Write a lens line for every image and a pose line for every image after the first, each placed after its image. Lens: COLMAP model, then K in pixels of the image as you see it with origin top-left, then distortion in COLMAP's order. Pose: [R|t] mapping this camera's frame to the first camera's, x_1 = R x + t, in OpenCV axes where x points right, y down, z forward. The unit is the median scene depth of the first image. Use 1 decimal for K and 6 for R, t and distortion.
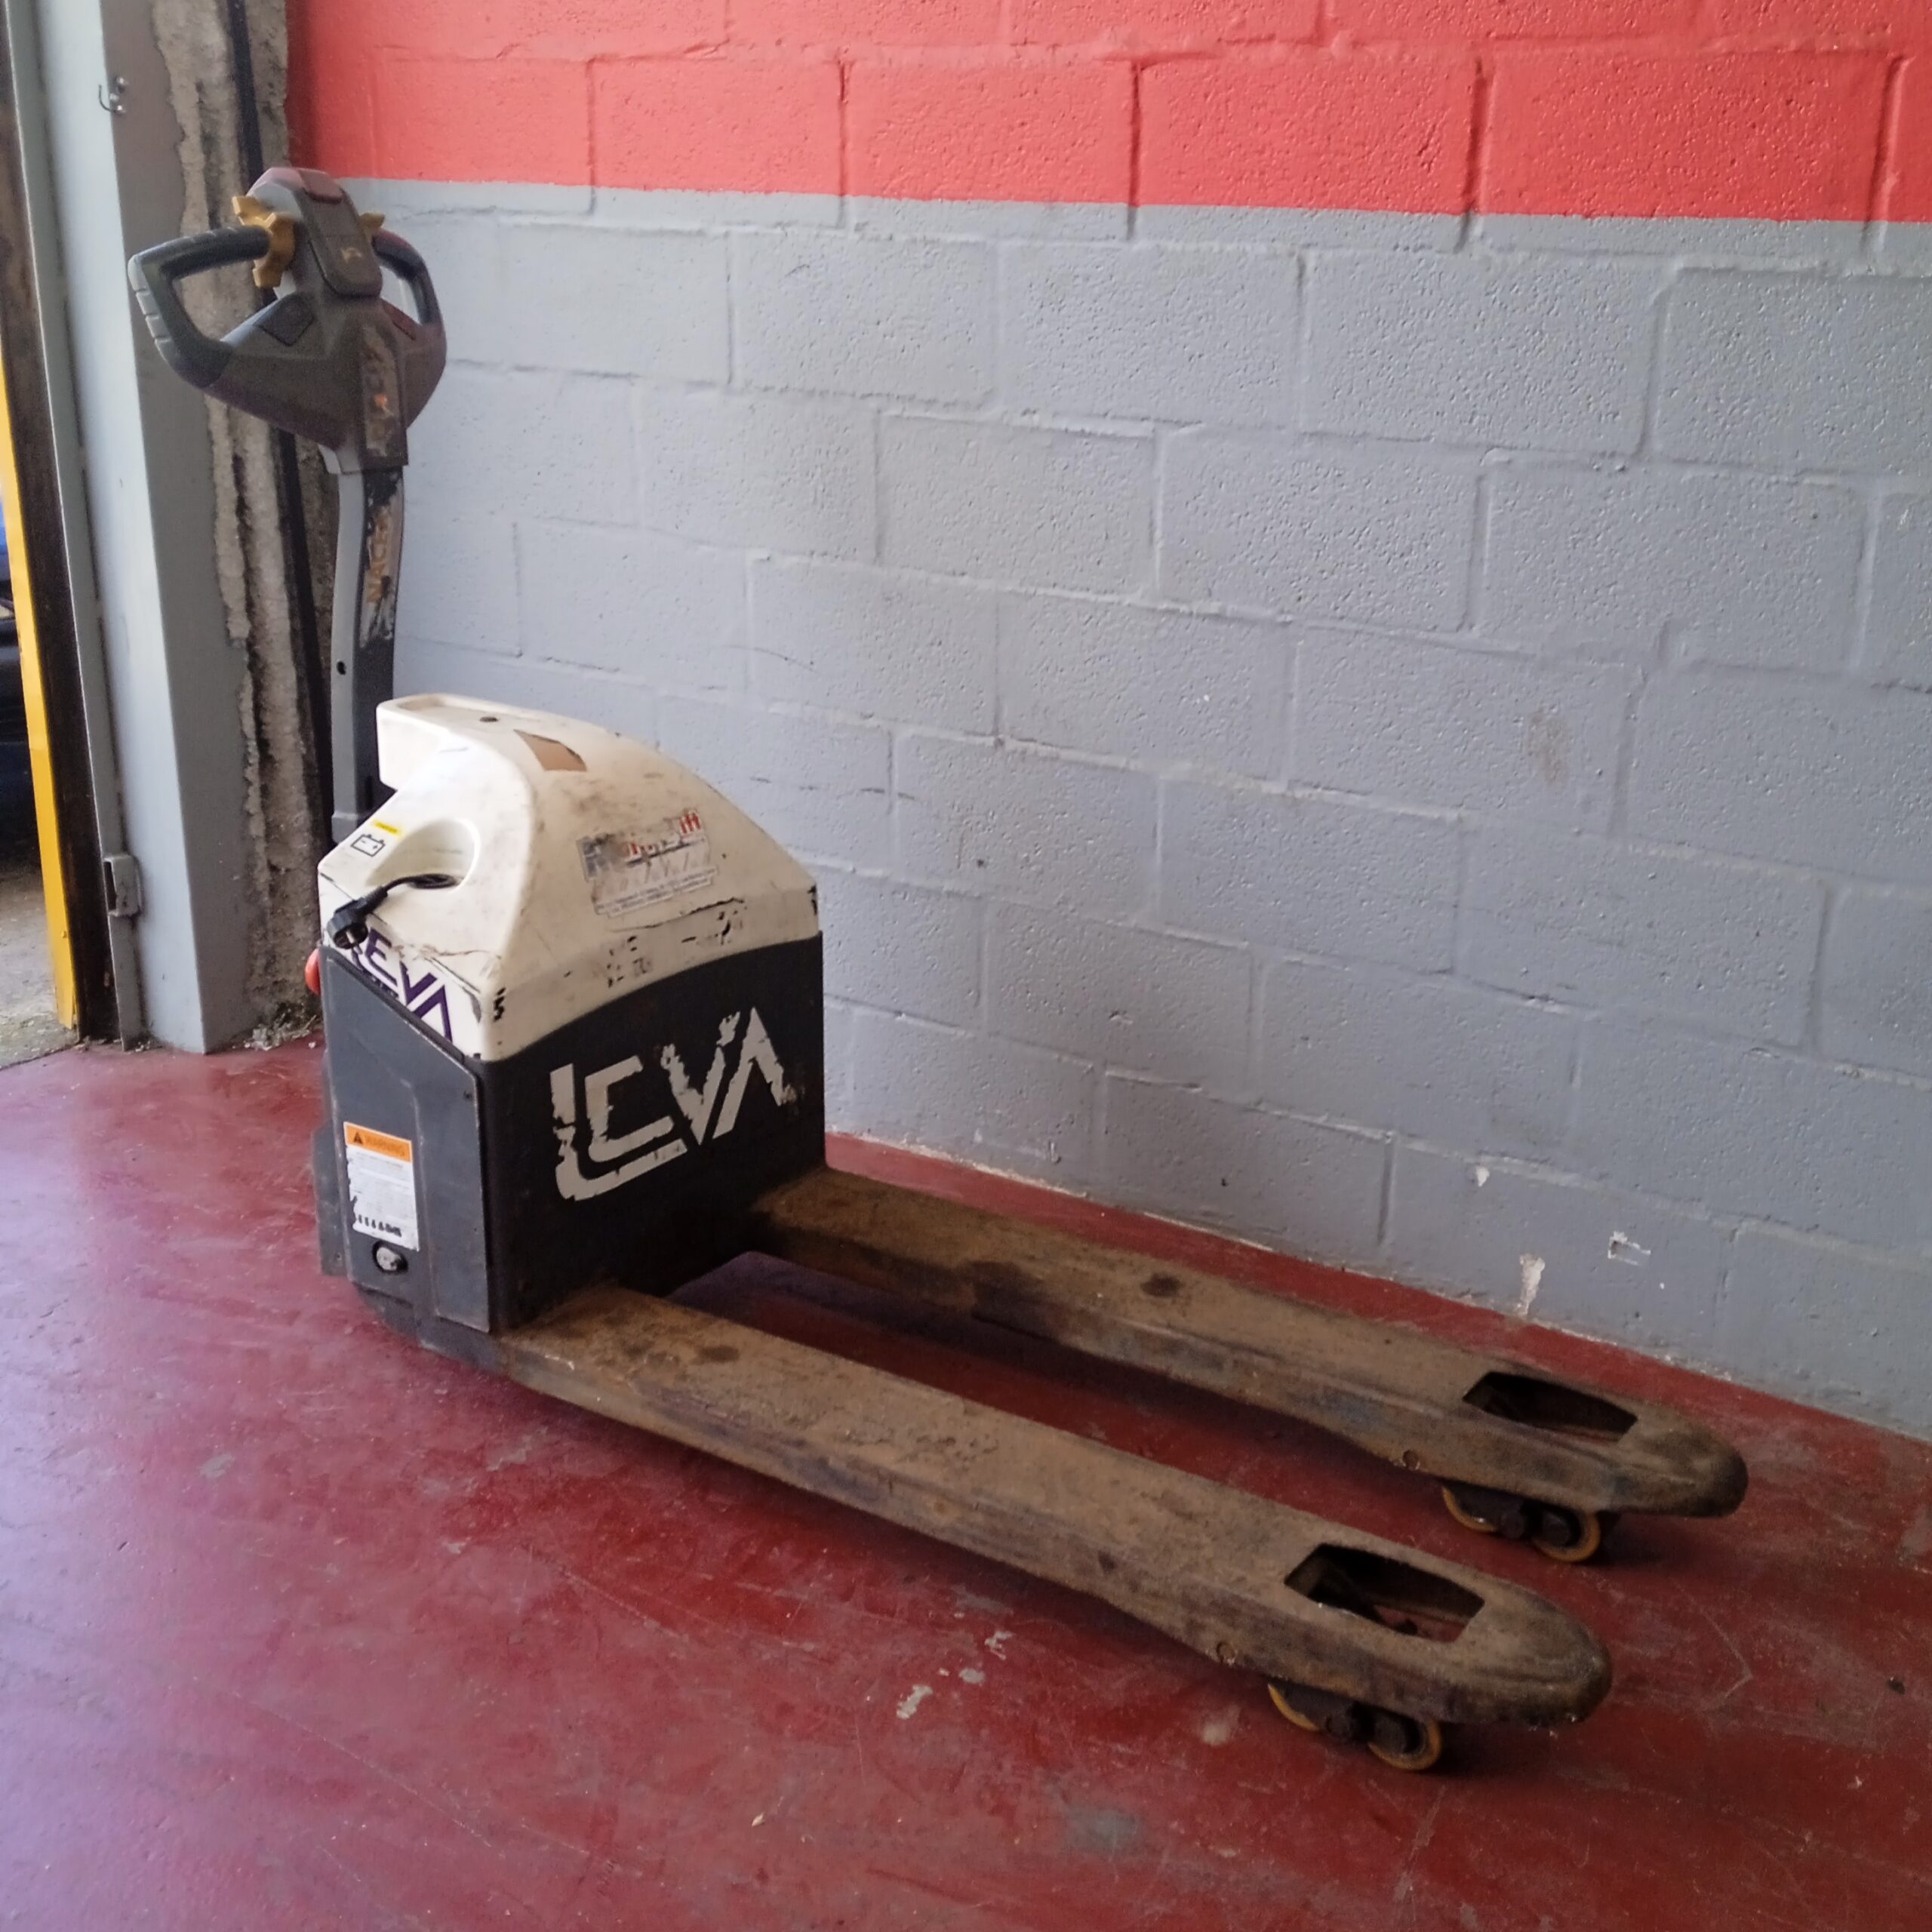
lens RADIAL K [[2324.0, 0, 1007.9], [0, 2324.0, 982.6], [0, 0, 1]] dist [0.059263, 0.000000]
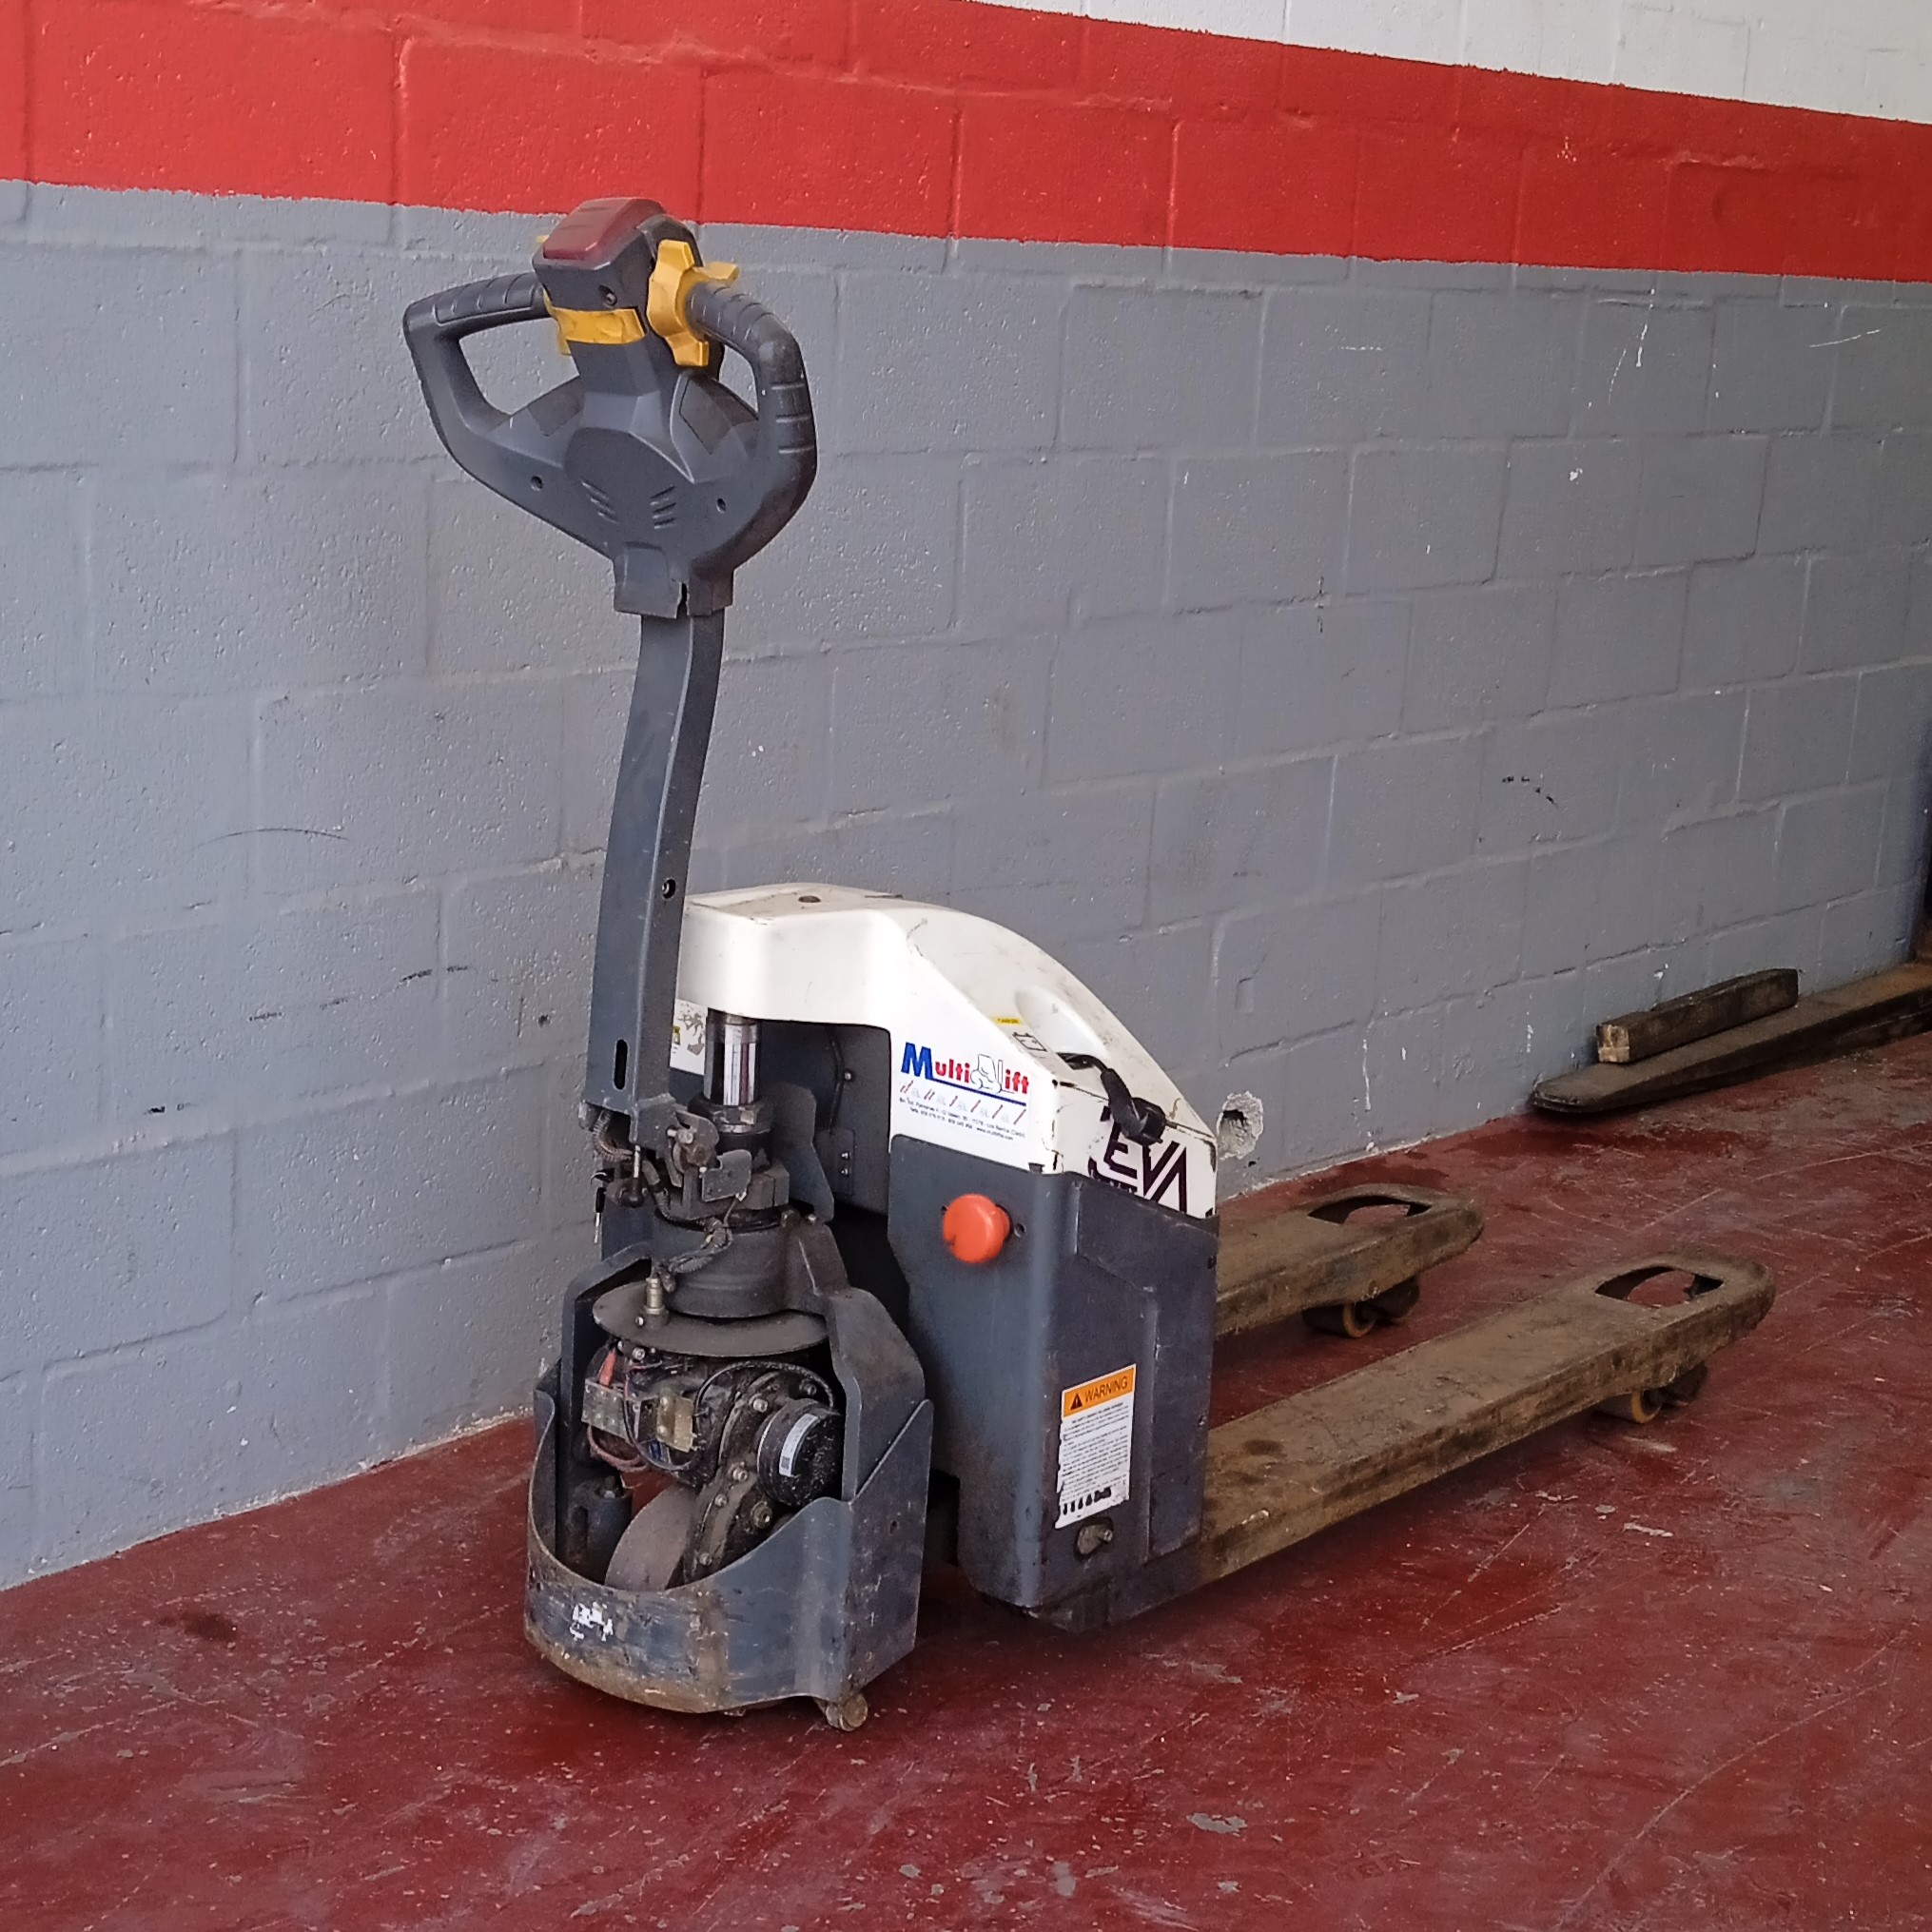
lens RADIAL K [[3309.8, 0, 931.4], [0, 3309.8, 1079.2], [0, 0, 1]] dist [0.071709, 0.000000]
pose [[0.142985, -0.255311, 0.956228, -1.251321], [0.278936, 0.937386, 0.208571, -0.267707], [-0.949605, 0.236904, 0.205248, 0.736851]]
